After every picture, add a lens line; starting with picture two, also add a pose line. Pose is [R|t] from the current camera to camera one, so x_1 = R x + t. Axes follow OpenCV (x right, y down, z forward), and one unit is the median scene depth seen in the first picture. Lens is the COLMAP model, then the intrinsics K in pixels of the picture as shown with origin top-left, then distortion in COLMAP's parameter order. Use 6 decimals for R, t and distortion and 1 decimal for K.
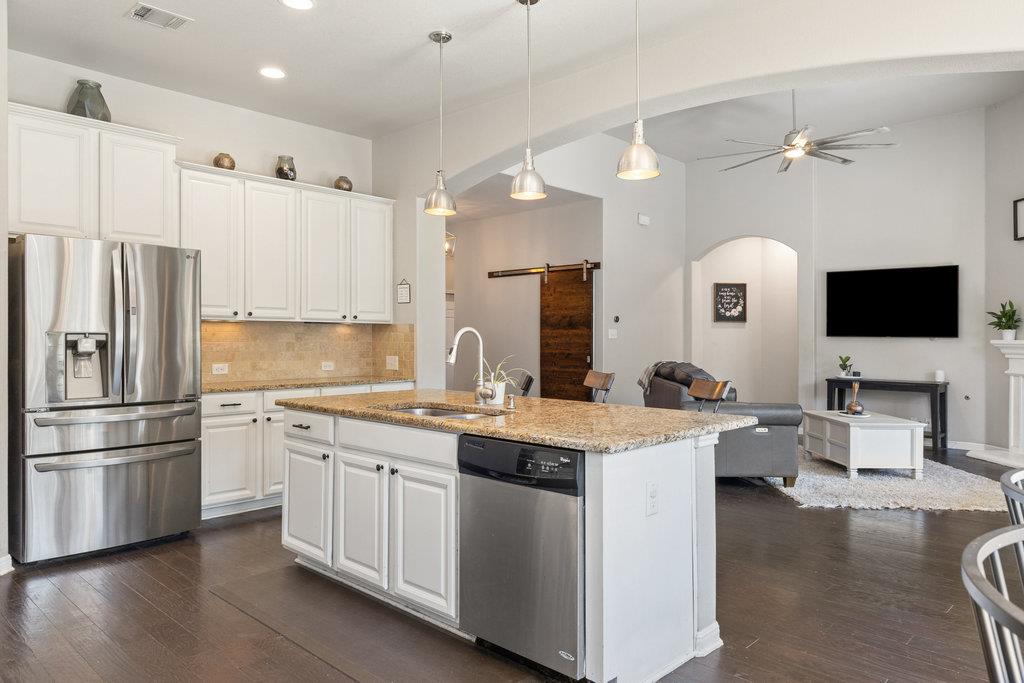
lens RADIAL K [[686.0, 0, 511.1], [0, 686.0, 332.4], [0, 0, 1]] dist [0.010594, -0.000627]
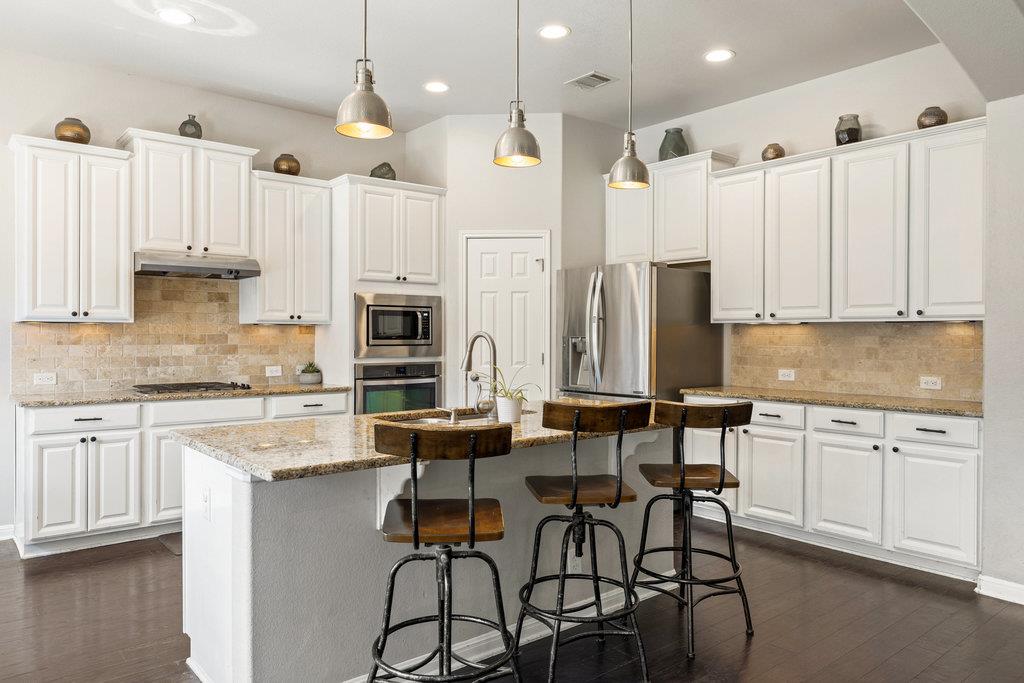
lens RADIAL K [[686.0, 0, 500.9], [0, 686.0, 336.1], [0, 0, 1]] dist [0.010594, -0.000627]
pose [[-0.113715, -0.000326, -0.993513, 0.476303], [0.003728, 0.999993, -0.000754, 0.000009], [0.993506, -0.003789, -0.113713, 0.637320]]
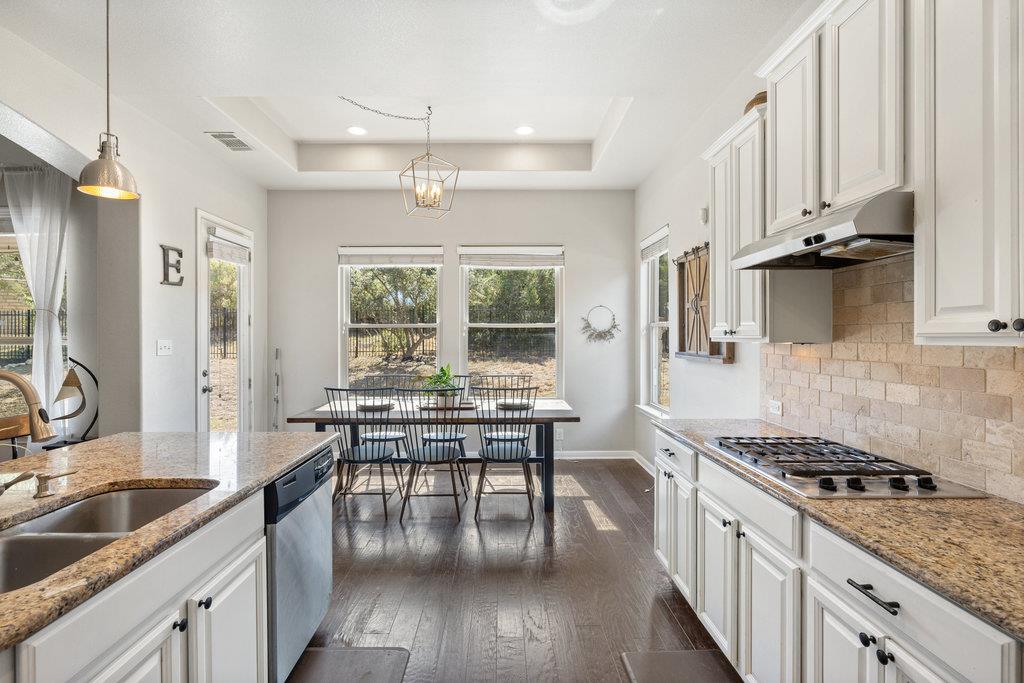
lens RADIAL K [[485.1, 0, 511.0], [0, 485.1, 338.7], [0, 0, 1]] dist [0.002657, 0.000531]
pose [[-0.711561, -0.004672, 0.702608, -0.343283], [-0.006486, 0.999979, 0.000080, -0.018771], [-0.702594, -0.004500, -0.711577, 0.558781]]
